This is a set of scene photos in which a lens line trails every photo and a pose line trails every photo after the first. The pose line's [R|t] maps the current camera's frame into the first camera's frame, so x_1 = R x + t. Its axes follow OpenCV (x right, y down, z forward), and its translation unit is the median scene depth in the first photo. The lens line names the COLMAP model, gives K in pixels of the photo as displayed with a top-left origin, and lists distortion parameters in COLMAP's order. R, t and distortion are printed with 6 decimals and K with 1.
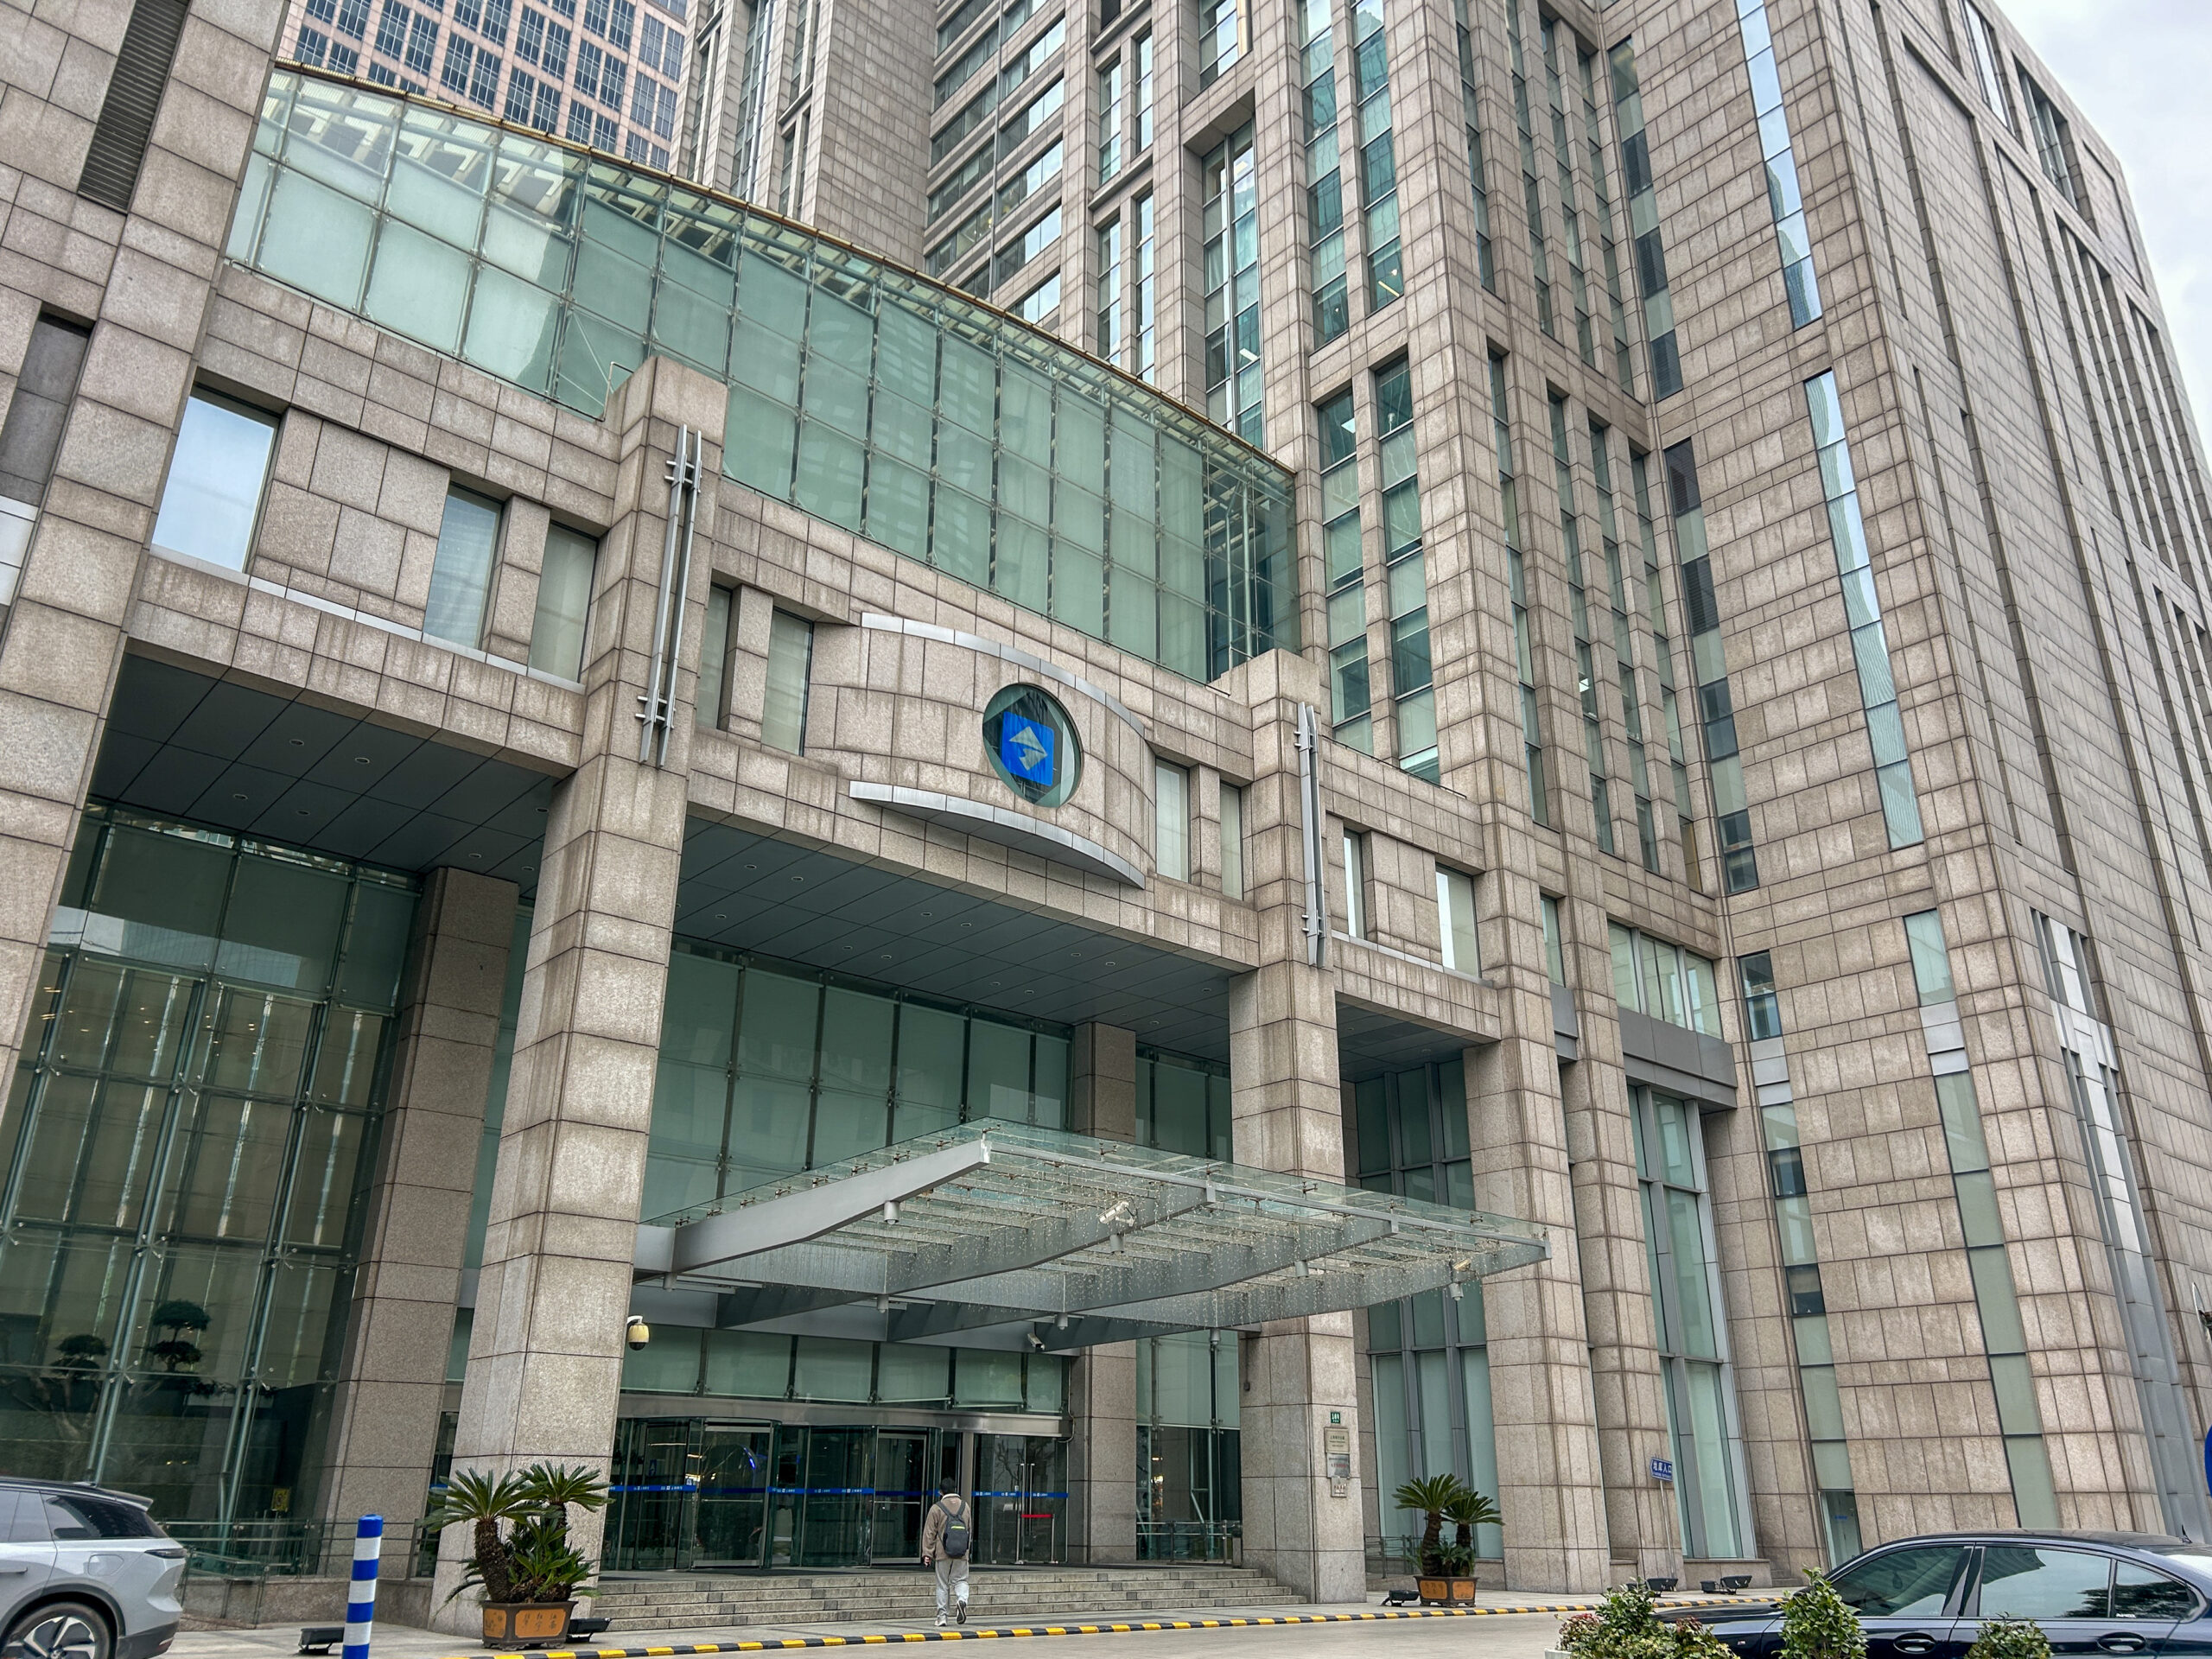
lens RADIAL K [[1671.2, 0, 1110.3], [0, 1671.2, 826.7], [0, 0, 1]] dist [0.058397, -0.056651]
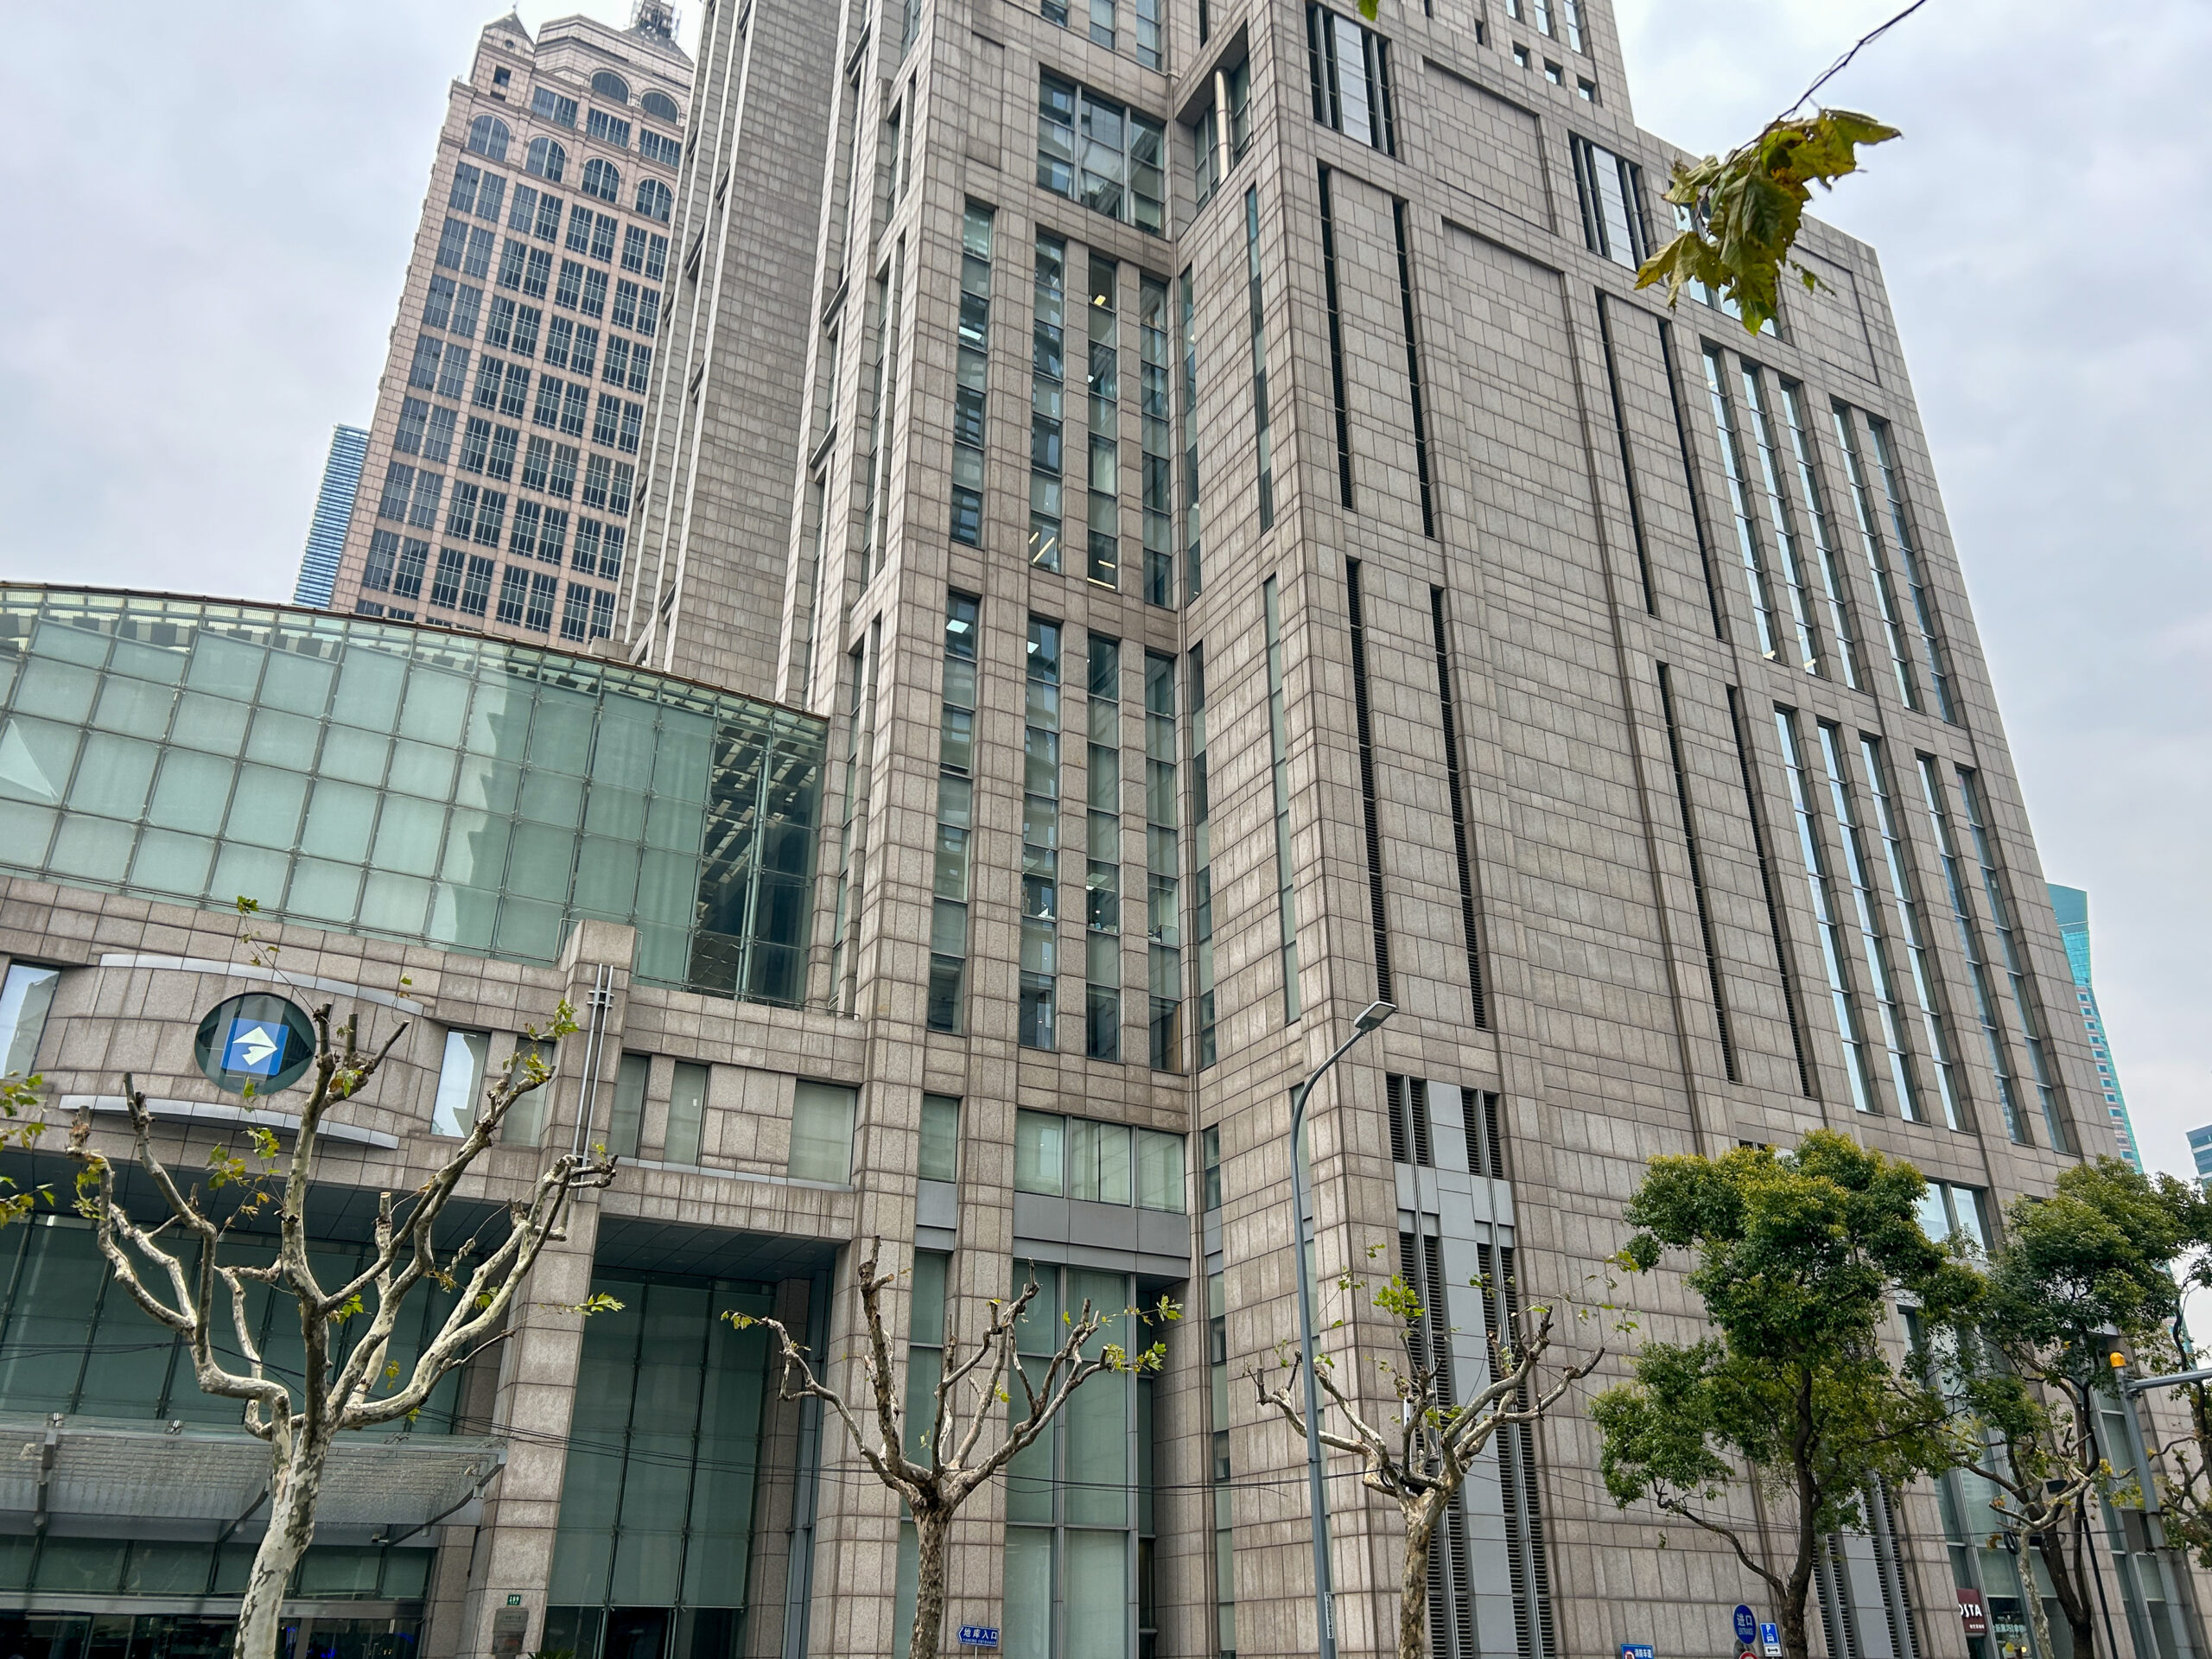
lens RADIAL K [[1713.9, 0, 1107.0], [0, 1713.9, 824.9], [0, 0, 1]] dist [0.072976, -0.083644]
pose [[0.975159, -0.103900, -0.195627, 0.592853], [0.089533, 0.992691, -0.080928, -0.035348], [0.202606, 0.061402, 0.977333, -0.093760]]
